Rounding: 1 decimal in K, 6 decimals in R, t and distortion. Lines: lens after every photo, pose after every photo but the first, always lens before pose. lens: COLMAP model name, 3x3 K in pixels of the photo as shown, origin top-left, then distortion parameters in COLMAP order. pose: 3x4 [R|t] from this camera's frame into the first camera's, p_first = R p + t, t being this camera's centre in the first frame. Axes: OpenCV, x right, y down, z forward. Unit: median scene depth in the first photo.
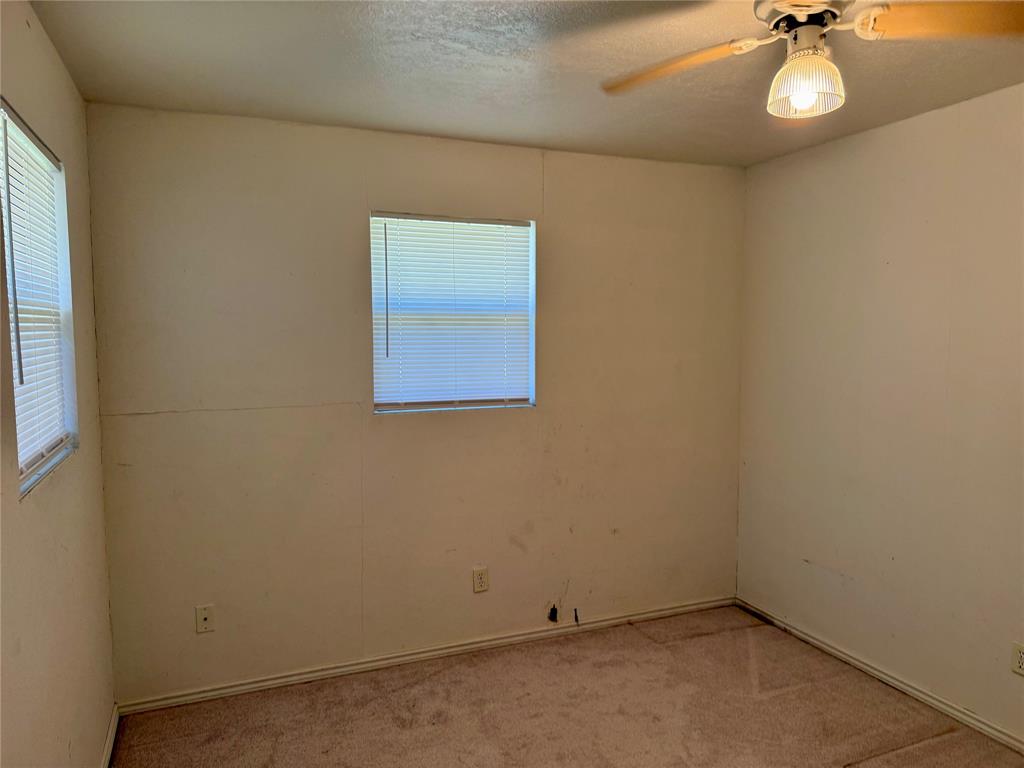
lens RADIAL K [[715.1, 0, 517.9], [0, 715.1, 383.5], [0, 0, 1]] dist [0.084324, -0.110340]
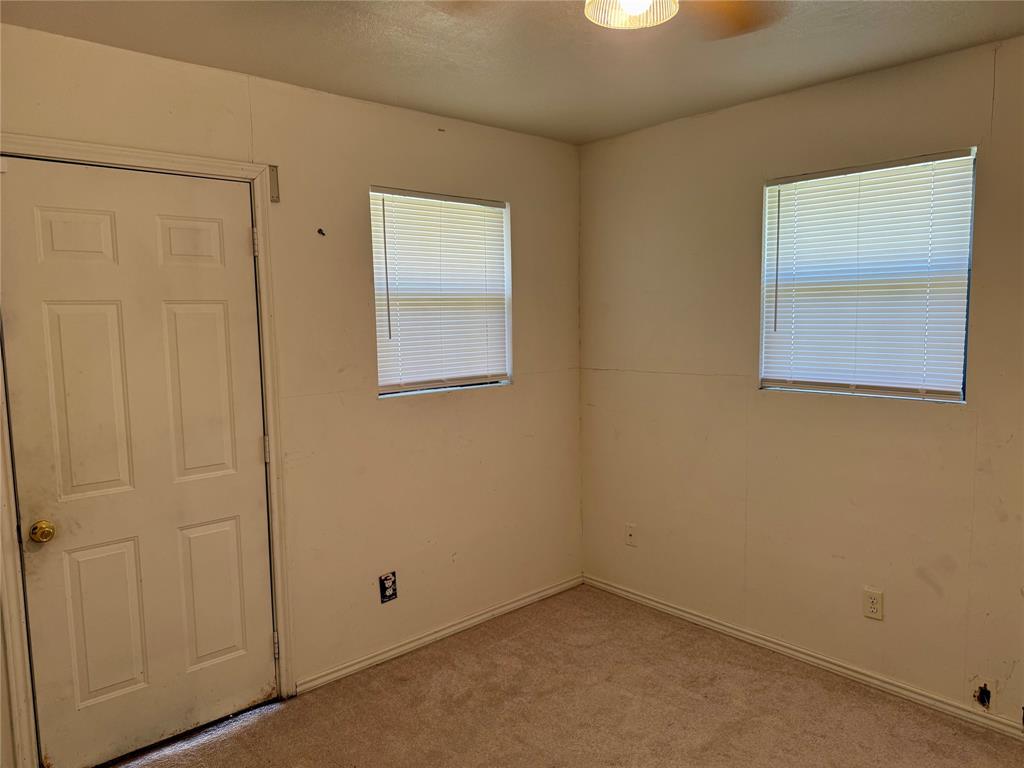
lens RADIAL K [[715.1, 0, 519.5], [0, 715.1, 386.0], [0, 0, 1]] dist [0.084324, -0.110340]
pose [[0.355905, 0.092166, -0.929966, 0.593697], [-0.061608, 0.995274, 0.075060, -0.015867], [0.932489, 0.030579, 0.359901, 0.331907]]
